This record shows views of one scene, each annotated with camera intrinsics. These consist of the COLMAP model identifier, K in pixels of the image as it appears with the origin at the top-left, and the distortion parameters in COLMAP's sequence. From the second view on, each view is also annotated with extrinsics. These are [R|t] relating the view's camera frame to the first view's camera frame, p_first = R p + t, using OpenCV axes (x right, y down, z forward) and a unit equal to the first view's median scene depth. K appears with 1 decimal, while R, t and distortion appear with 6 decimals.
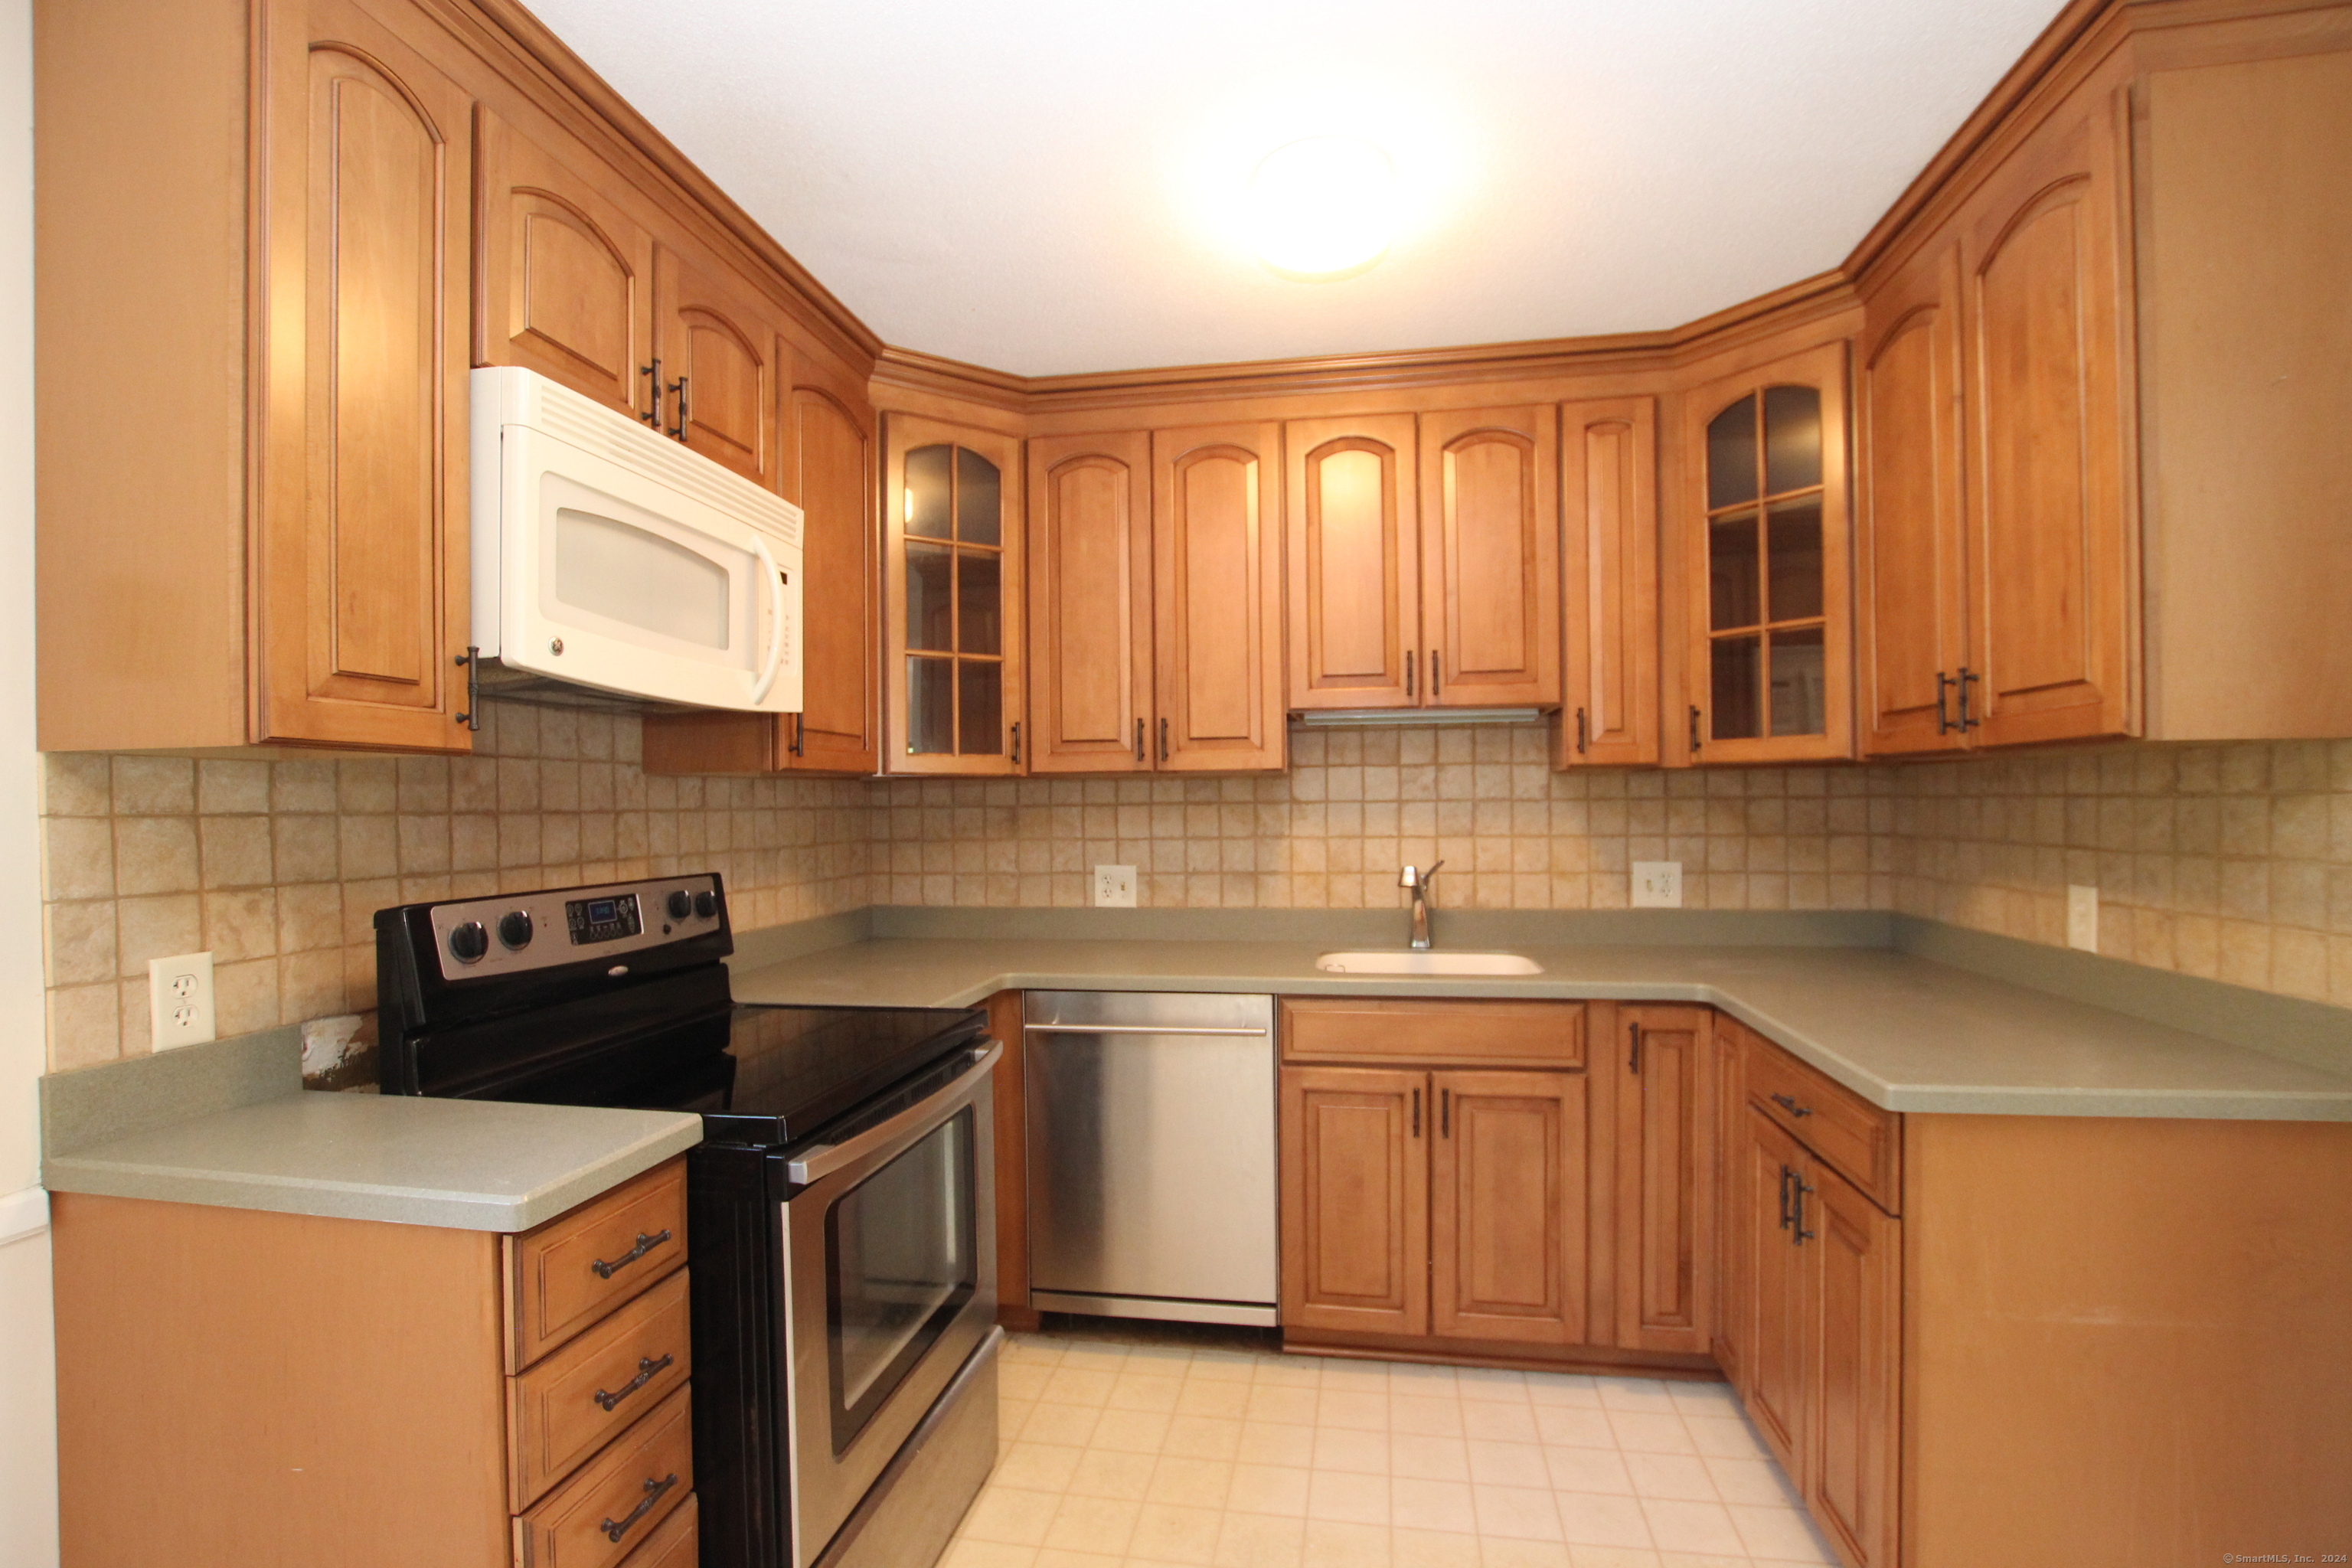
lens RADIAL K [[1088.3, 0, 1183.6], [0, 1088.3, 810.3], [0, 0, 1]] dist [-0.031526, 0.003840]
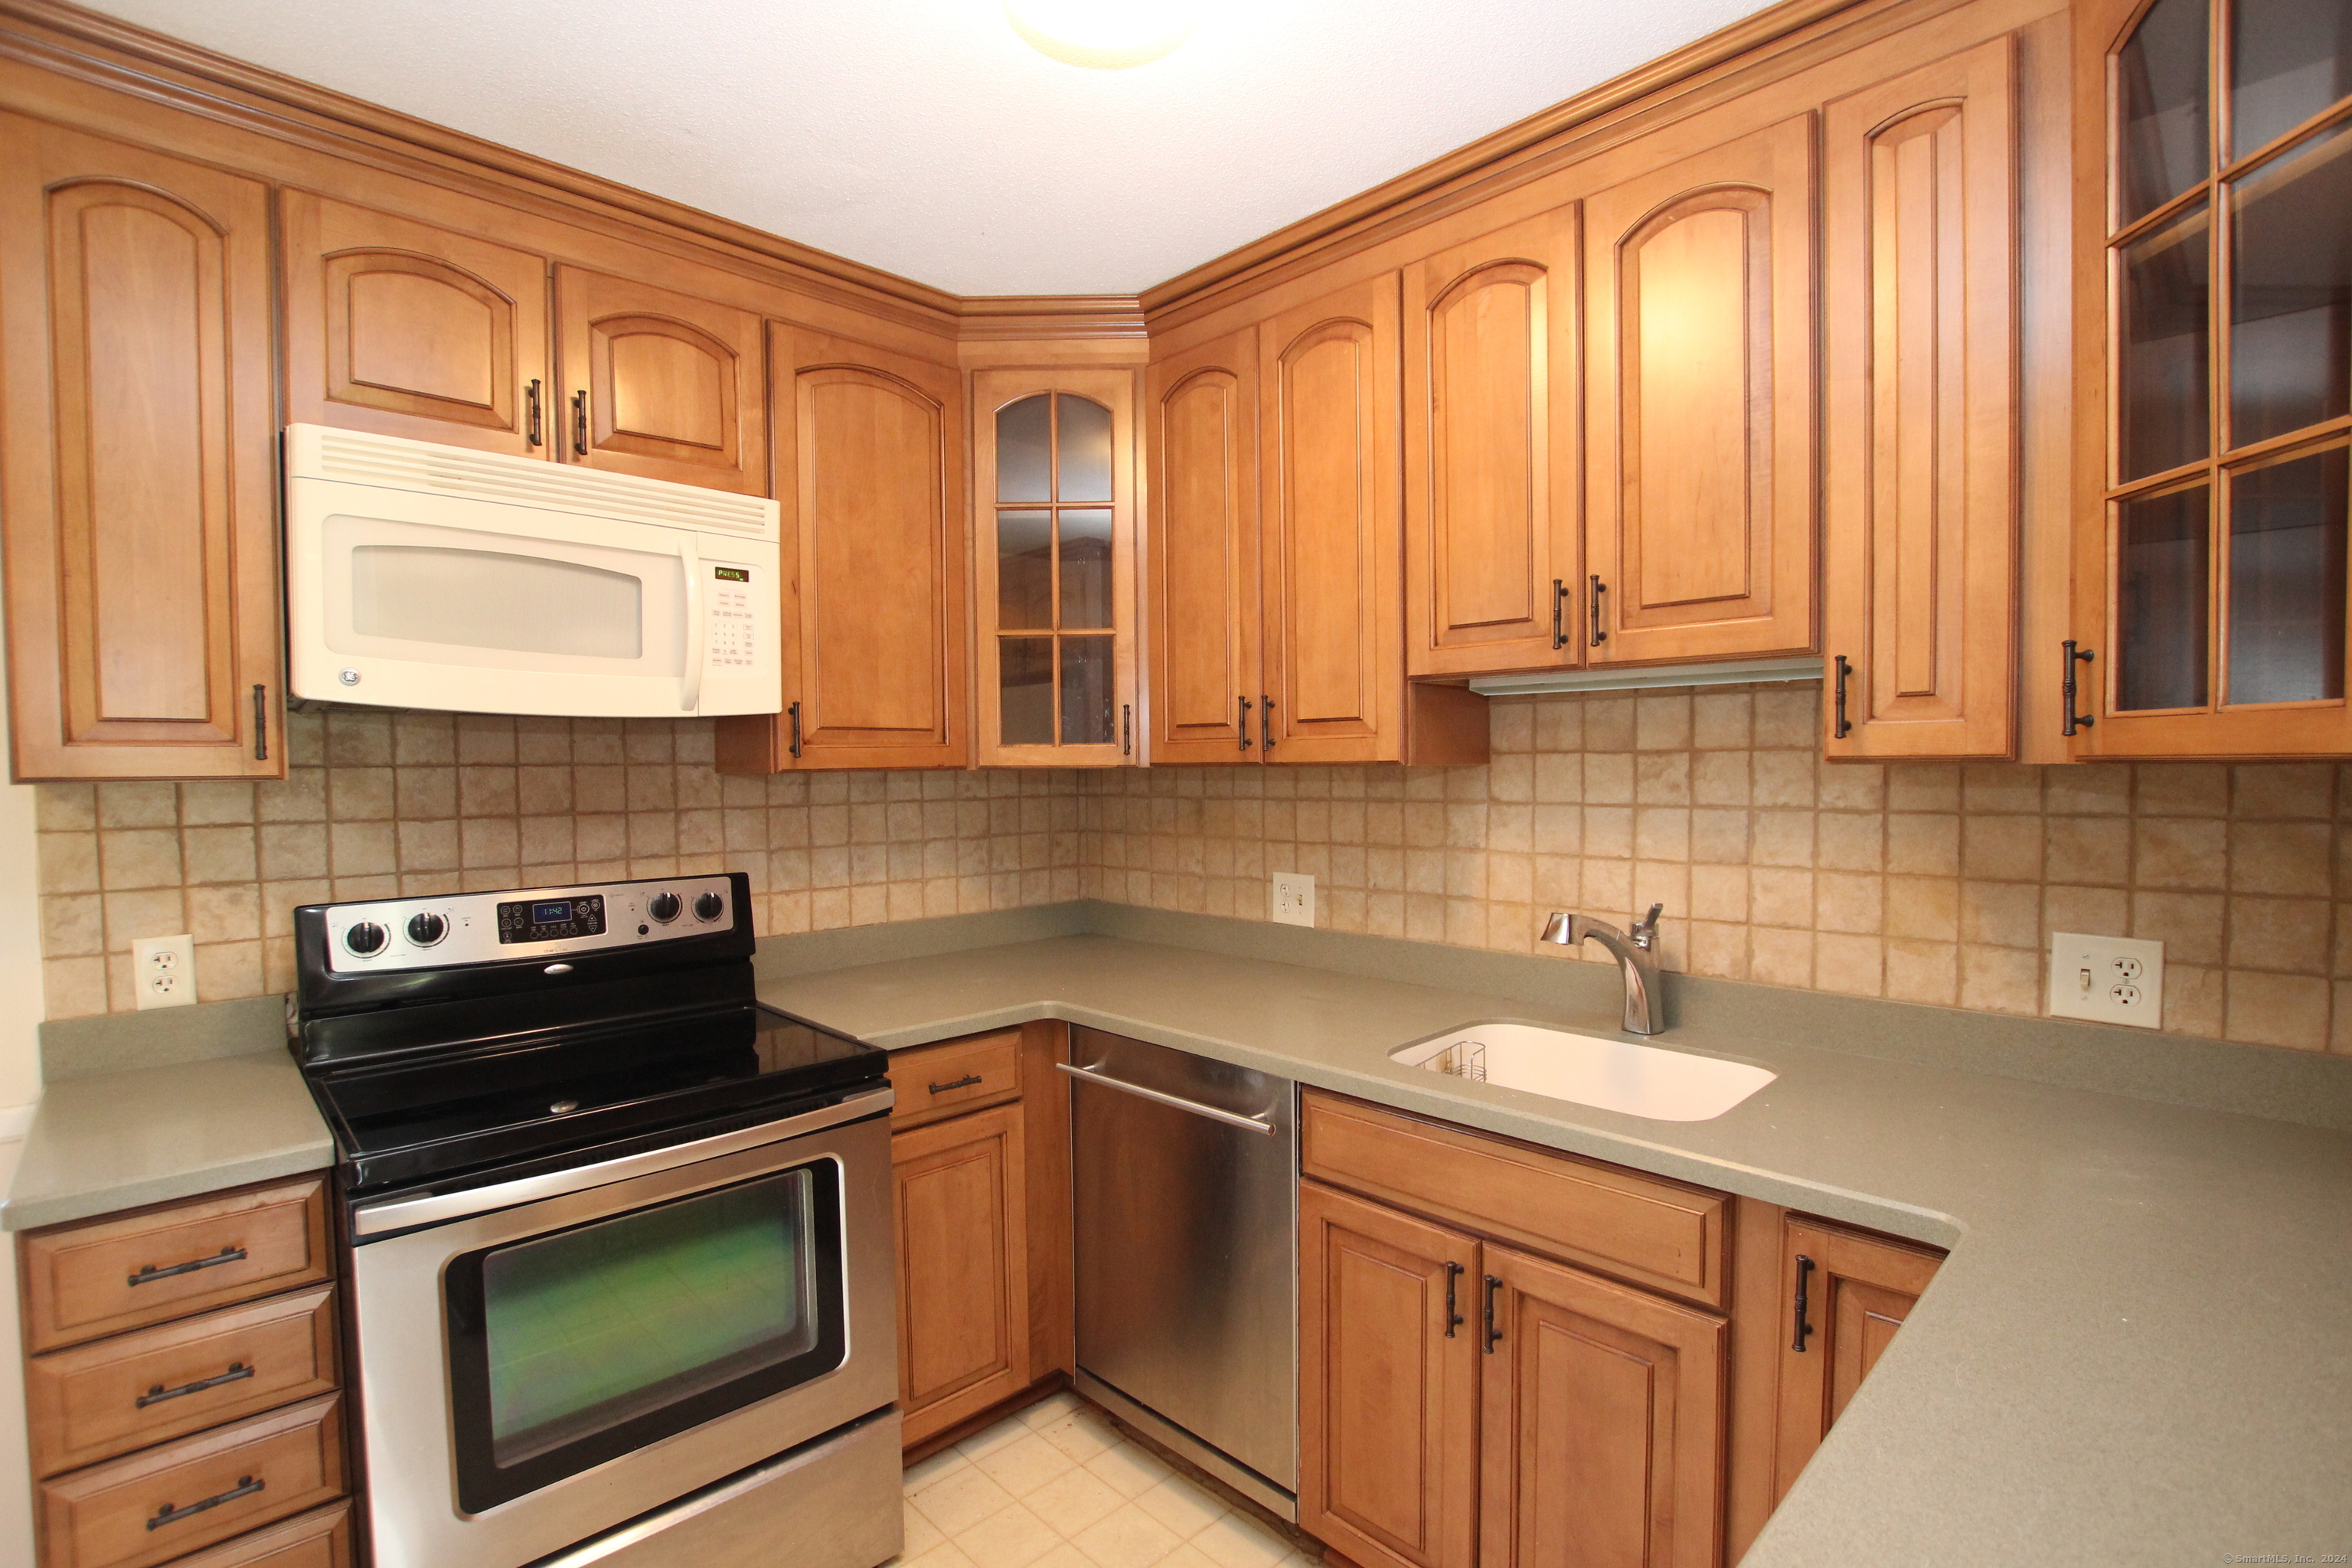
lens RADIAL K [[1088.3, 0, 1189.9], [0, 1088.3, 802.0], [0, 0, 1]] dist [-0.031526, 0.003840]
pose [[0.811603, 0.023346, -0.583743, 0.445873], [-0.002388, 0.999325, 0.036646, -0.041993], [0.584205, -0.028348, 0.811111, 0.380855]]
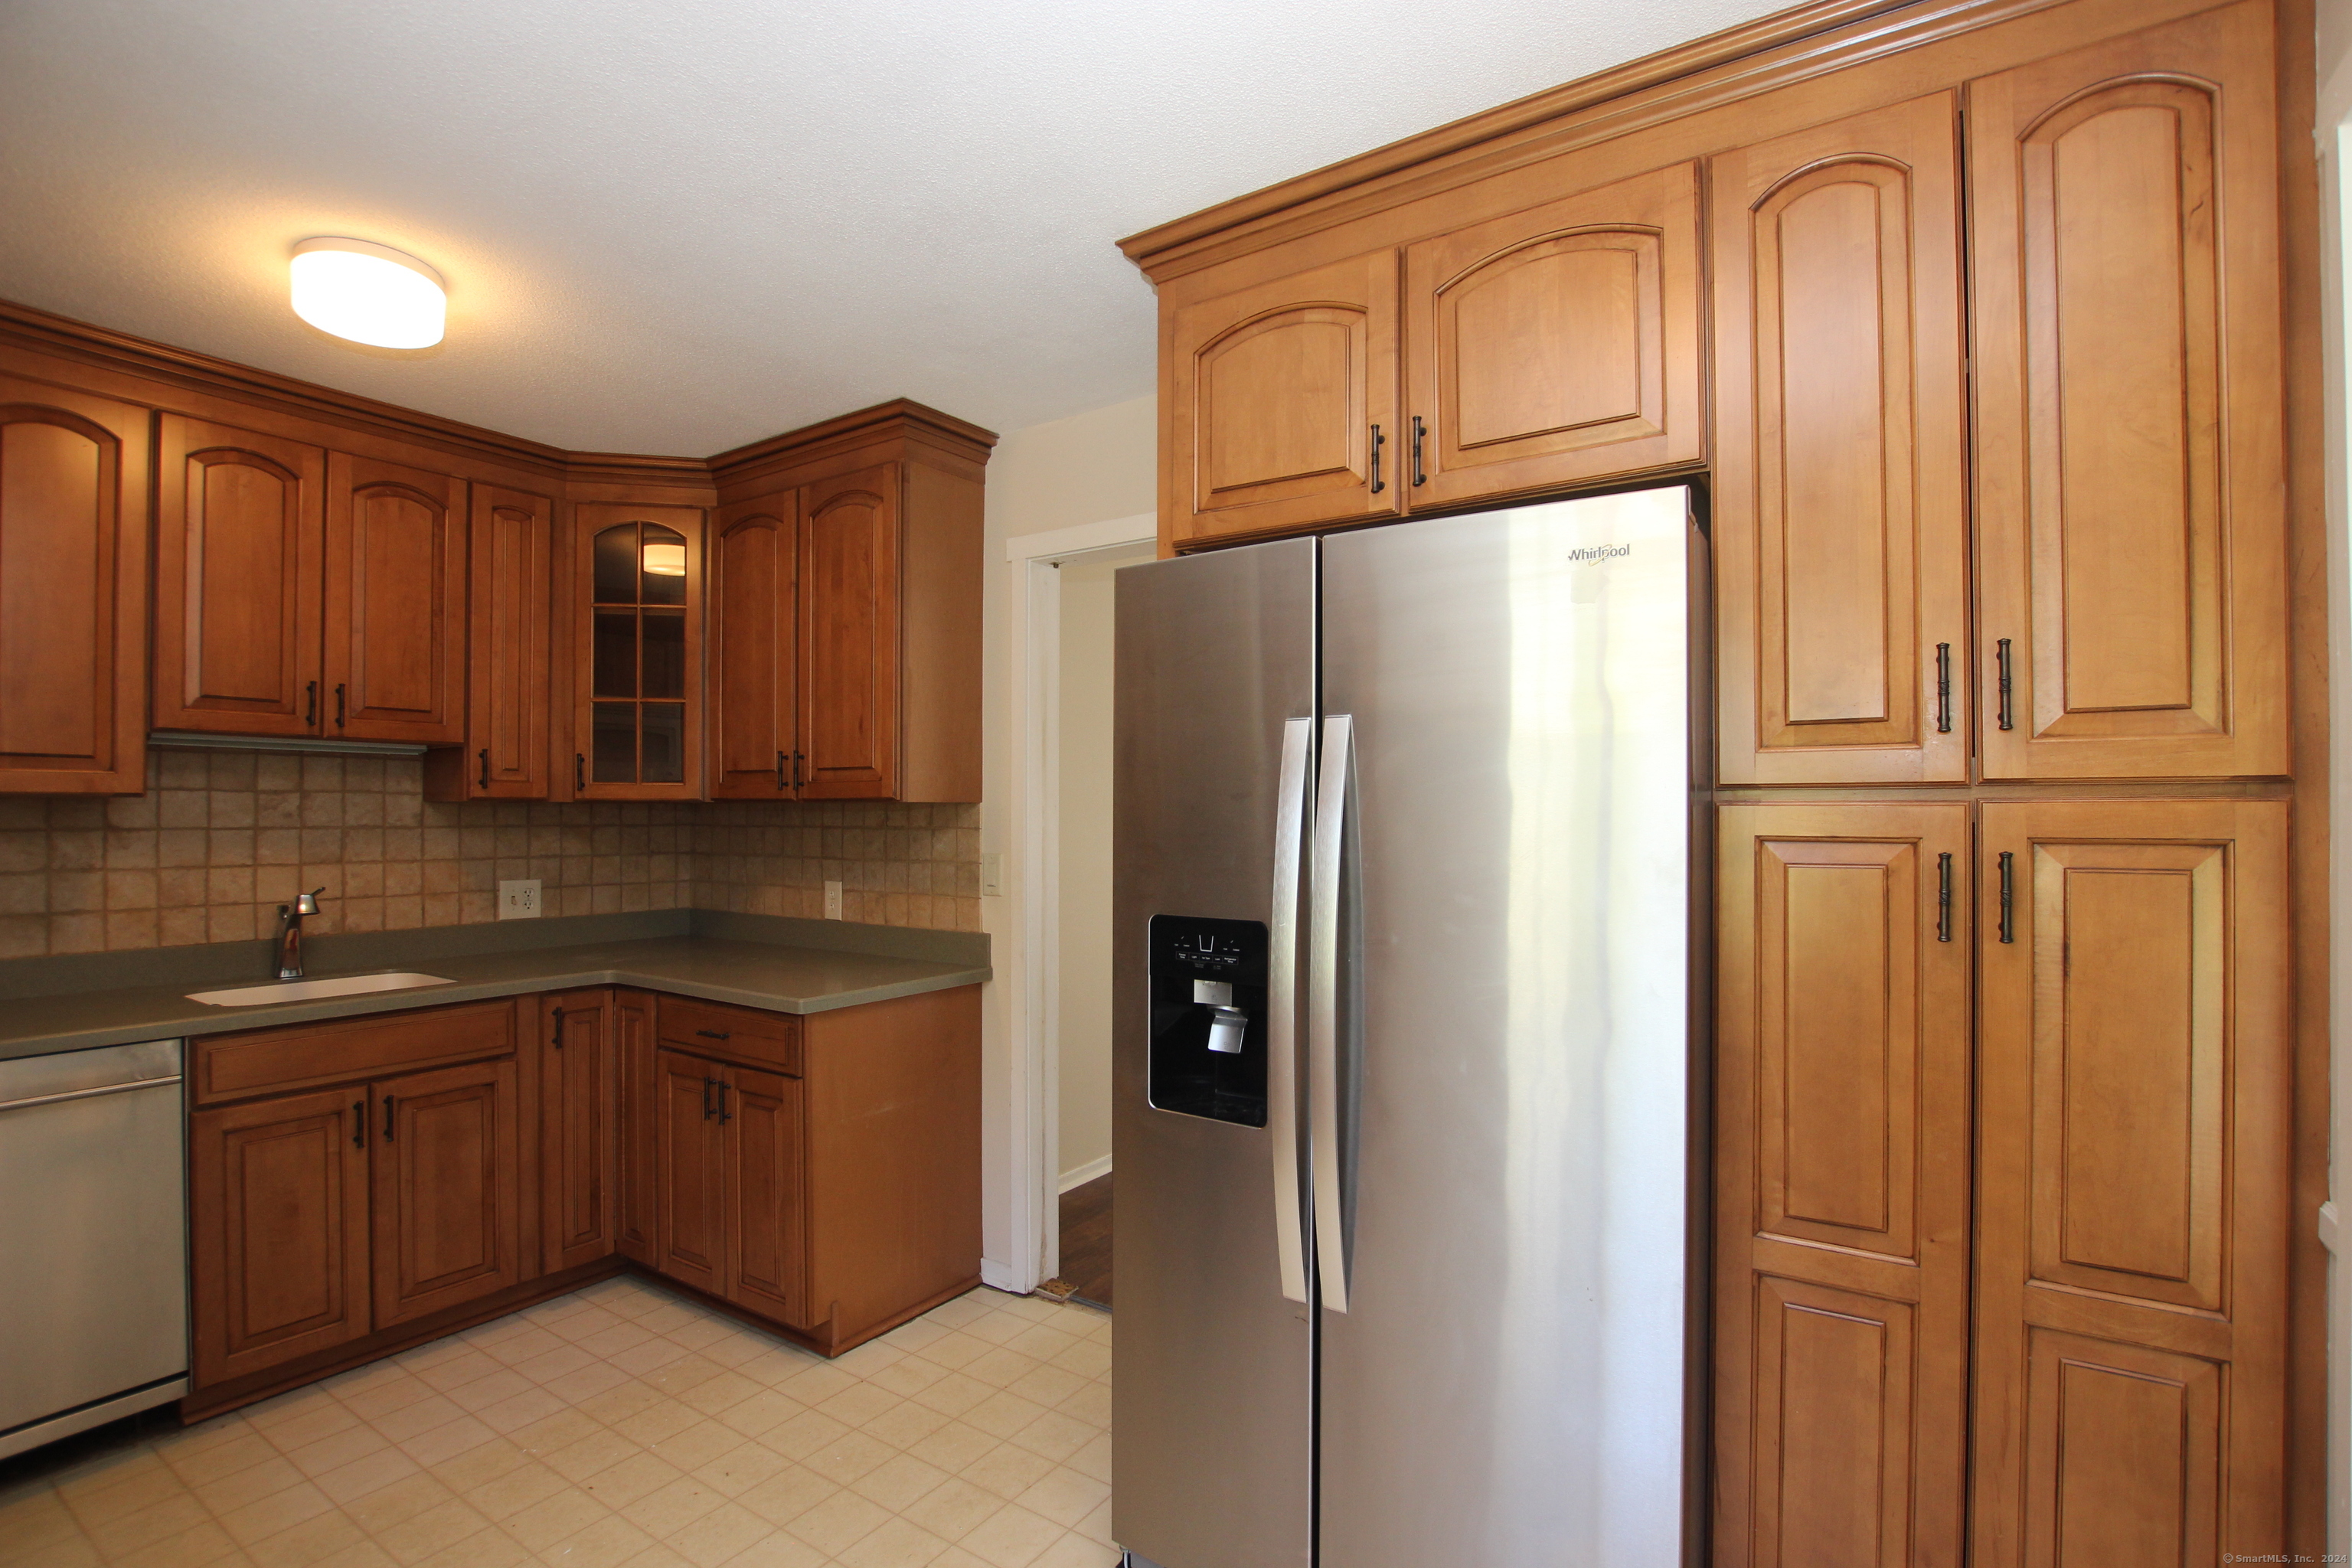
lens RADIAL K [[1088.3, 0, 1187.1], [0, 1088.3, 807.5], [0, 0, 1]] dist [-0.031526, 0.003840]
pose [[0.392614, 0.016371, 0.919558, -0.420452], [0.000526, 0.999837, -0.018025, -0.011587], [-0.919703, 0.007561, 0.392542, -0.151018]]
